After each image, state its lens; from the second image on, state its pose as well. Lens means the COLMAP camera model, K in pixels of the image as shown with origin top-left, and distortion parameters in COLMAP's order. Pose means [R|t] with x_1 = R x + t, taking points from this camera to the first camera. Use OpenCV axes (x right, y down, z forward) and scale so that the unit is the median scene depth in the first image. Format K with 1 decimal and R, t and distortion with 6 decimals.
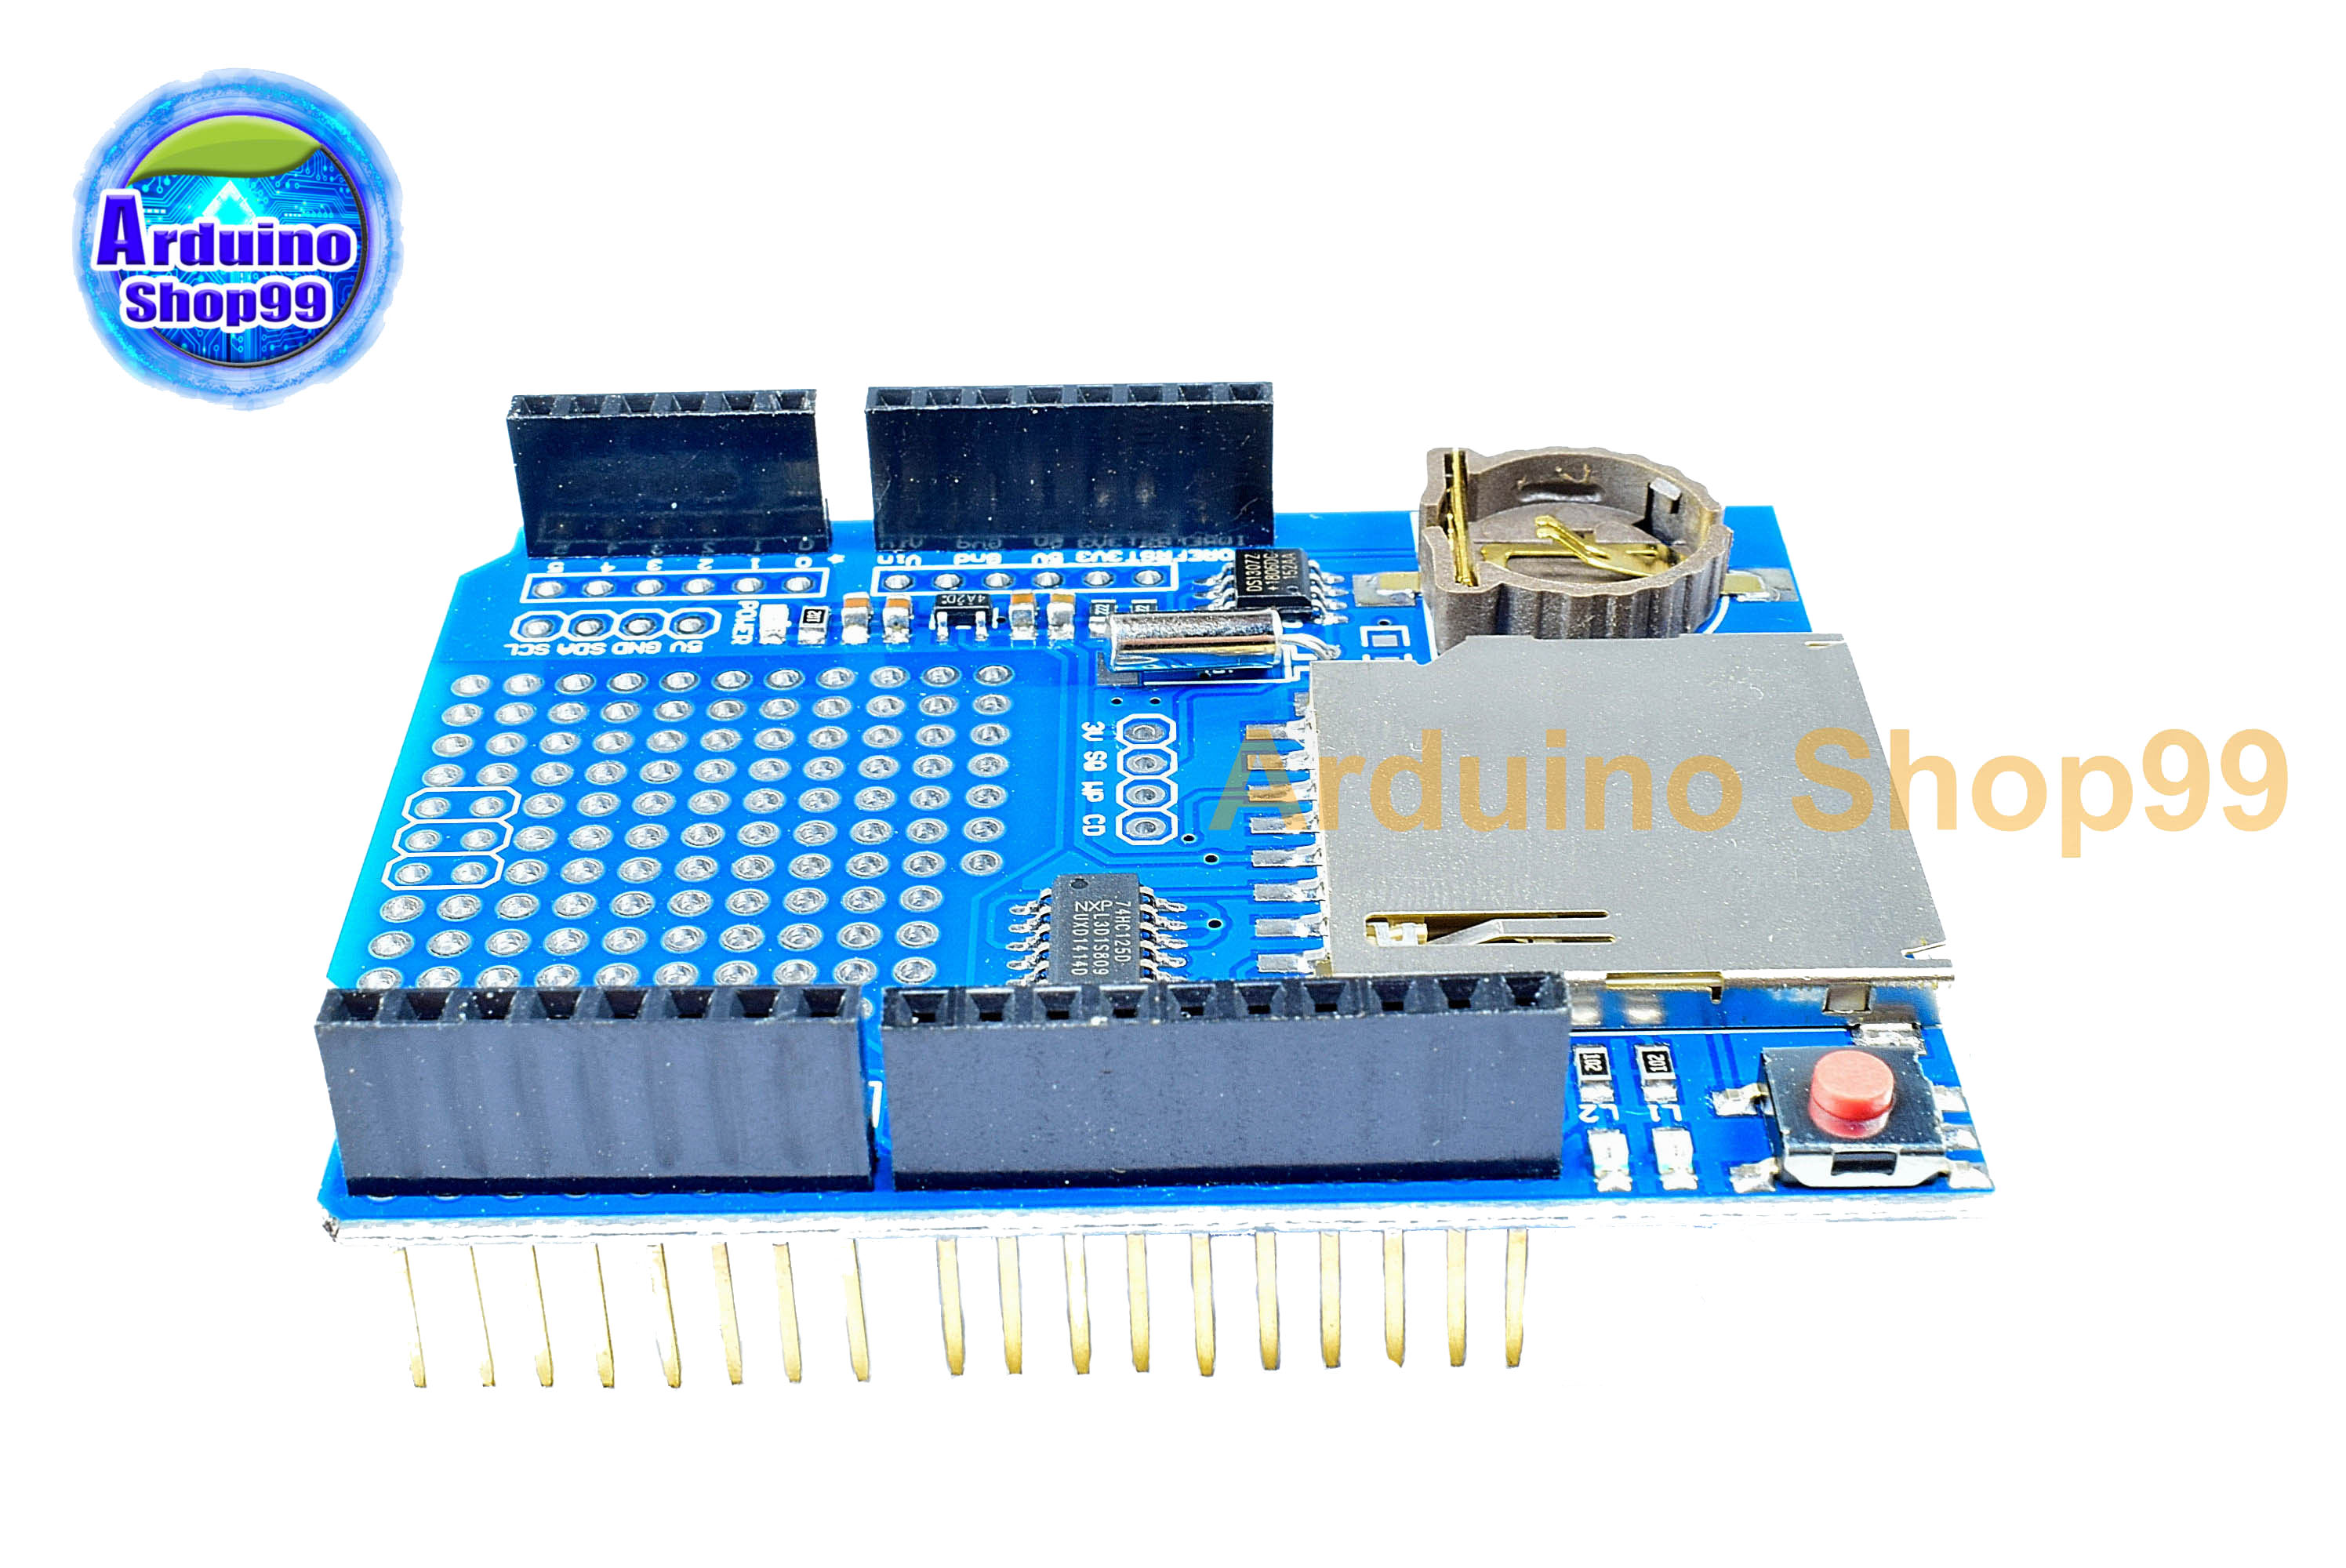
lens RADIAL K [[3154.8, 0, 1171.3], [0, 3154.8, 782.1], [0, 0, 1]] dist [-0.036048, 0.000000]
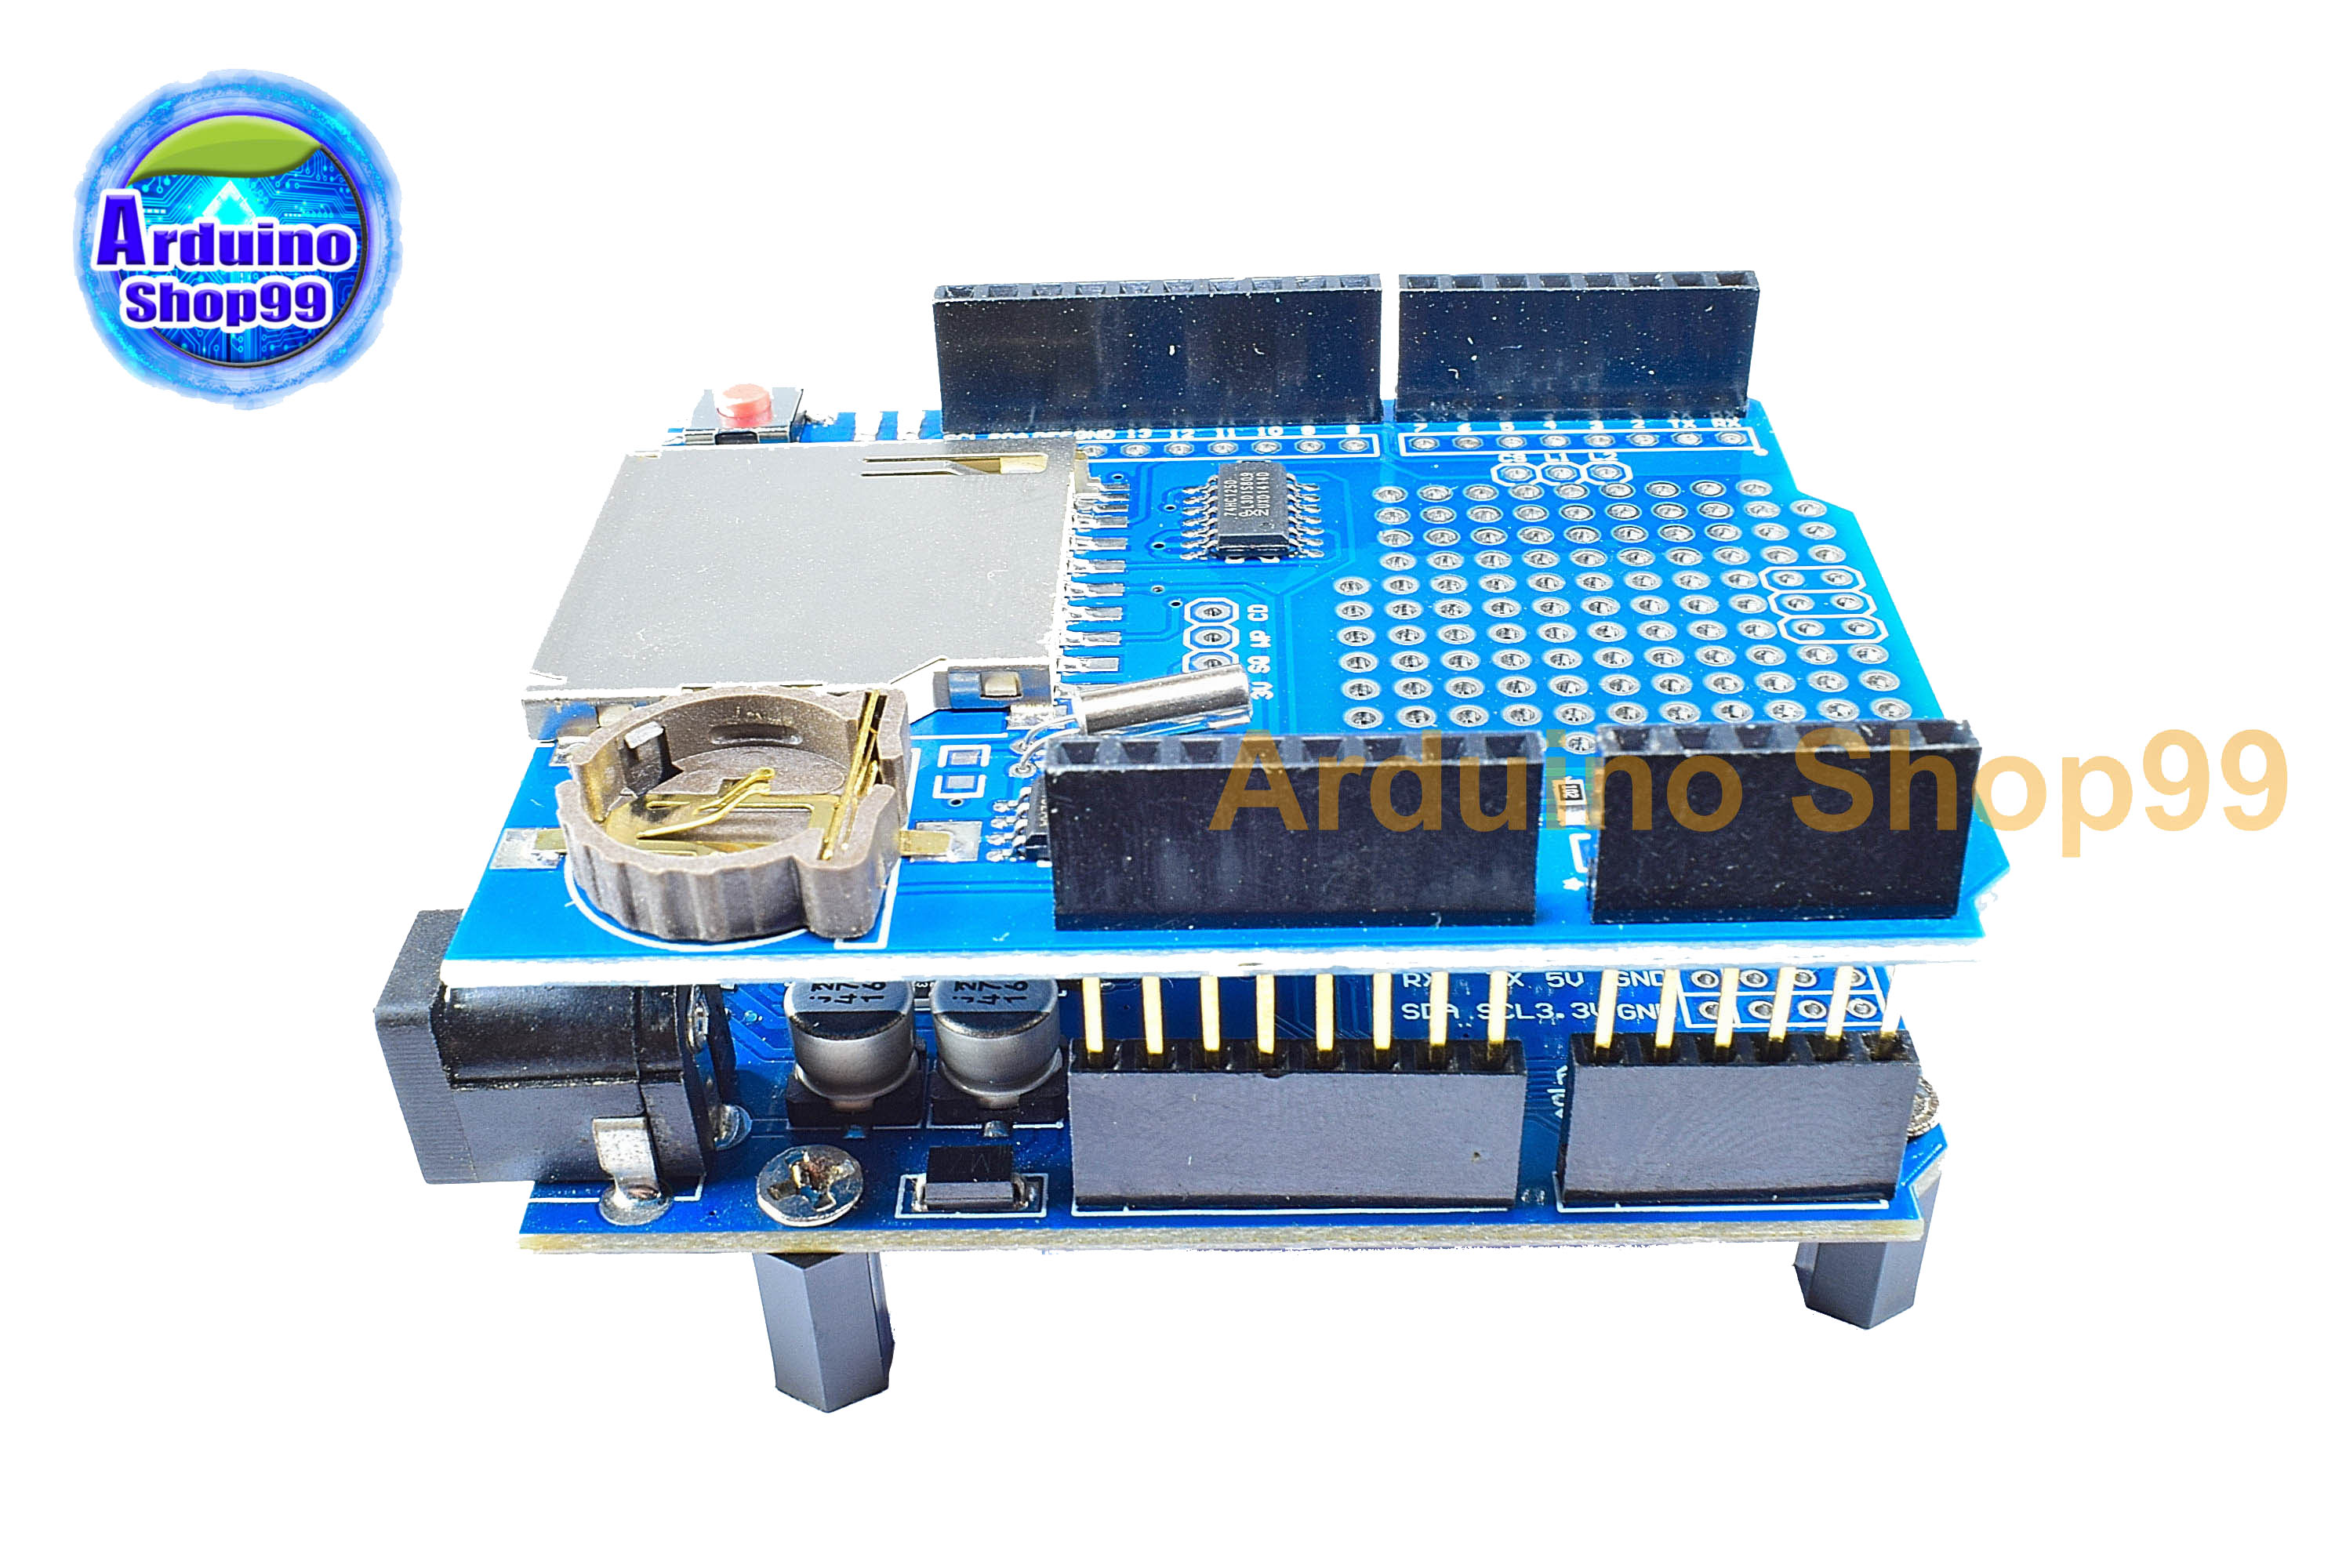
lens RADIAL K [[2471.5, 0, 1171.2], [0, 2471.5, 794.1], [0, 0, 1]] dist [-0.029820, 0.000000]
pose [[-0.998548, 0.022843, 0.048780, -0.034353], [0.053660, 0.343071, 0.937776, -0.784096], [0.004686, 0.939032, -0.343799, 1.331898]]
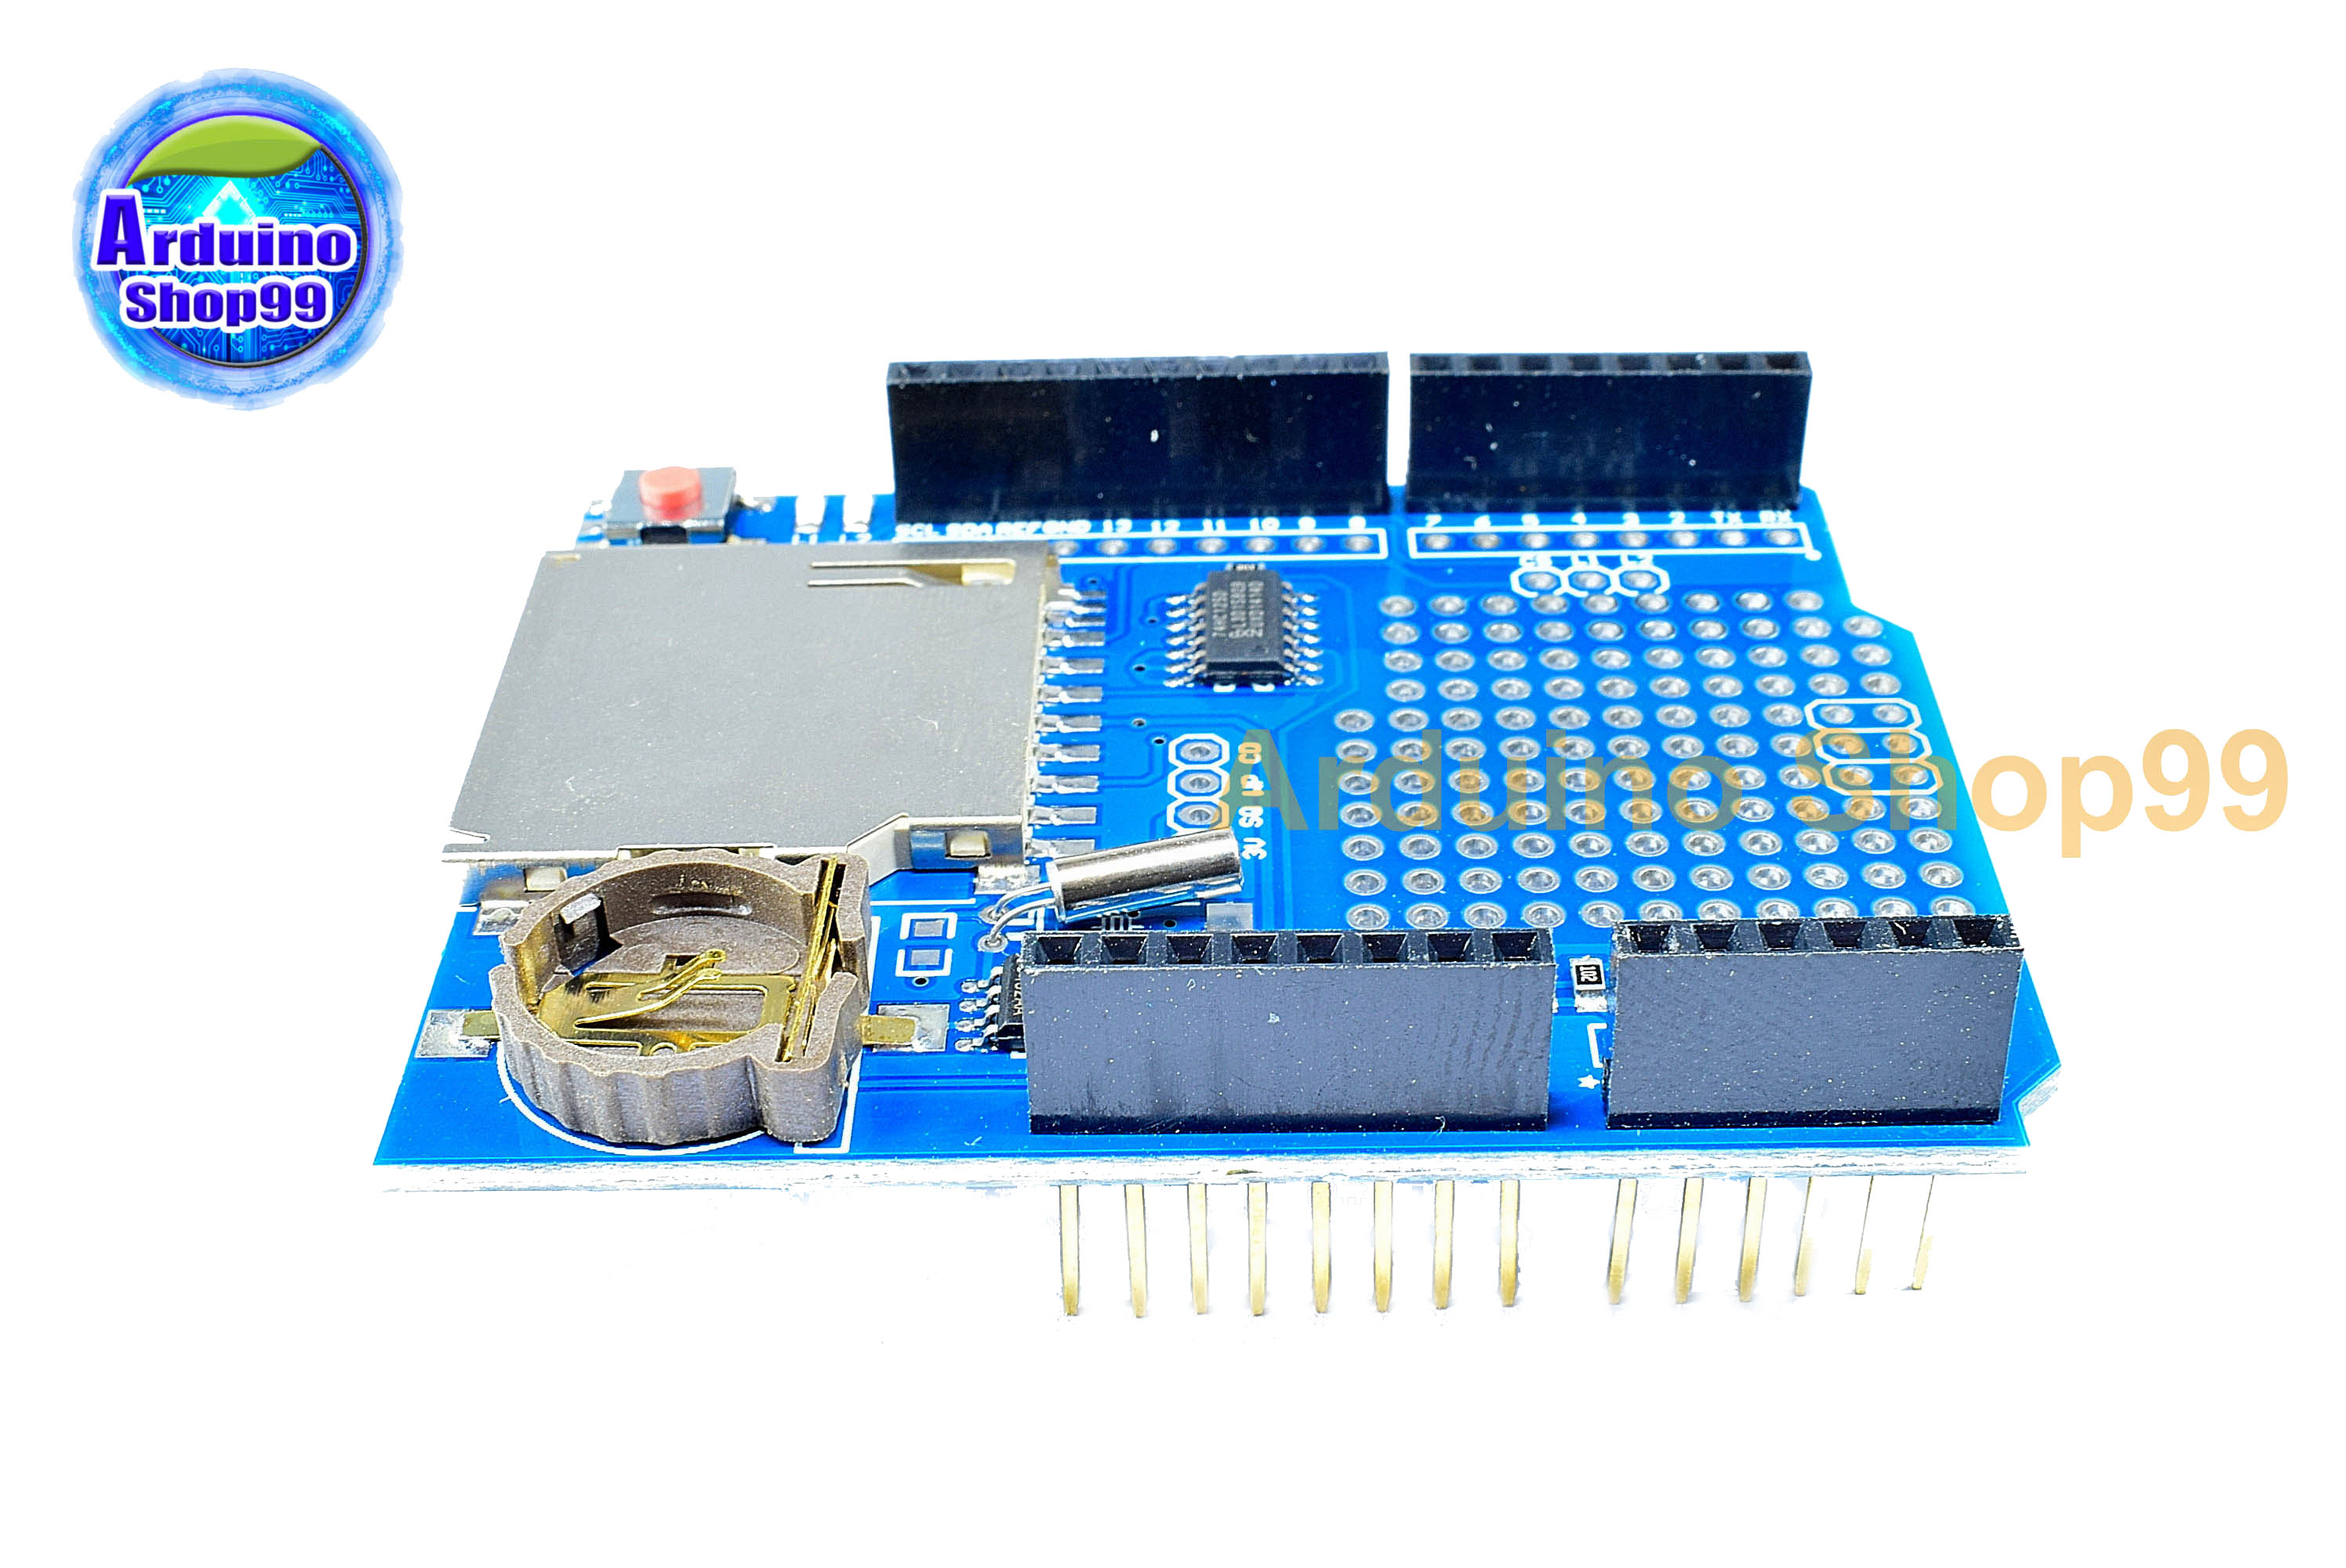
lens RADIAL K [[3154.8, 0, 1173.7], [0, 3154.8, 790.4], [0, 0, 1]] dist [-0.036048, 0.000000]
pose [[-0.999084, 0.019892, 0.037894, -0.037389], [0.042350, 0.331766, 0.942410, -0.932209], [0.006175, 0.943152, -0.332305, 1.317715]]
